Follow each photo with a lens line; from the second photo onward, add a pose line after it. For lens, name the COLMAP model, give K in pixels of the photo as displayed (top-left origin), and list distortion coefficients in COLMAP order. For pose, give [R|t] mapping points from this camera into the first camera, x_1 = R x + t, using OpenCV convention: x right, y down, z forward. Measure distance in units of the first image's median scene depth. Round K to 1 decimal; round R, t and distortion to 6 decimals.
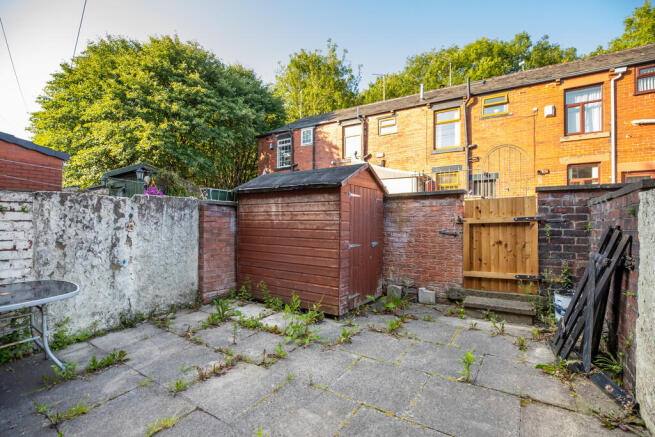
lens RADIAL K [[310.9, 0, 326.5], [0, 310.9, 220.2], [0, 0, 1]] dist [-0.000237, 0.000043]
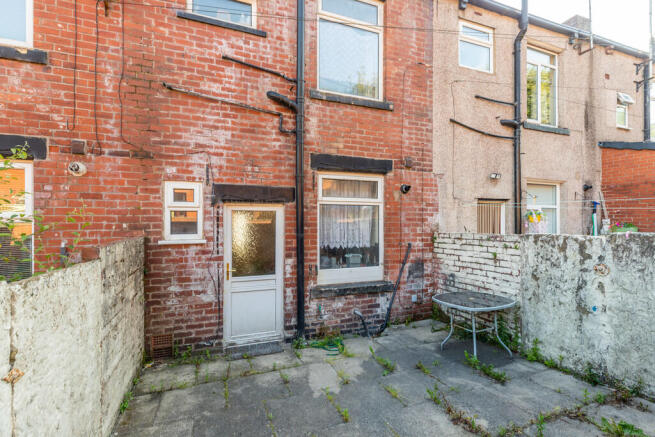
lens RADIAL K [[310.9, 0, 325.8], [0, 310.9, 220.1], [0, 0, 1]] dist [-0.000237, 0.000043]
pose [[-0.569805, -0.009349, -0.821727, 0.568539], [0.002834, 0.999907, -0.013342, -0.119655], [0.821775, -0.009931, -0.569725, 0.935805]]
